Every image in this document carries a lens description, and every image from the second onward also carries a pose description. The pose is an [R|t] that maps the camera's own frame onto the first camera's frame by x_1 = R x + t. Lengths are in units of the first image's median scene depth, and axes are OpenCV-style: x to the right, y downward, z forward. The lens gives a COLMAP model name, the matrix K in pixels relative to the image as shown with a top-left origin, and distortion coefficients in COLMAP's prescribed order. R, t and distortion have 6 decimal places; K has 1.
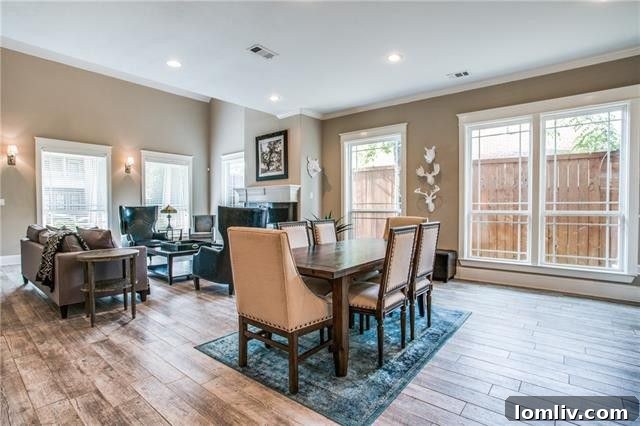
lens RADIAL K [[316.7, 0, 304.9], [0, 316.7, 214.3], [0, 0, 1]] dist [-0.033643, 0.001316]
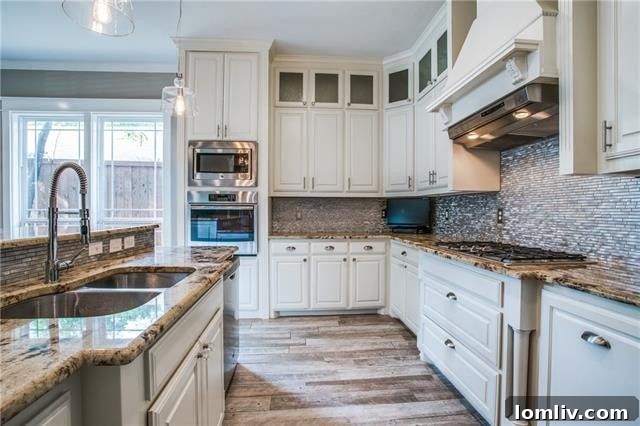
lens RADIAL K [[339.1, 0, 283.6], [0, 339.1, 216.6], [0, 0, 1]] dist [-0.048841, 0.006267]
pose [[0.727838, -0.014371, 0.685599, 0.257769], [0.018761, 0.999823, 0.001040, -0.003779], [-0.685493, 0.012105, 0.727979, -0.052577]]
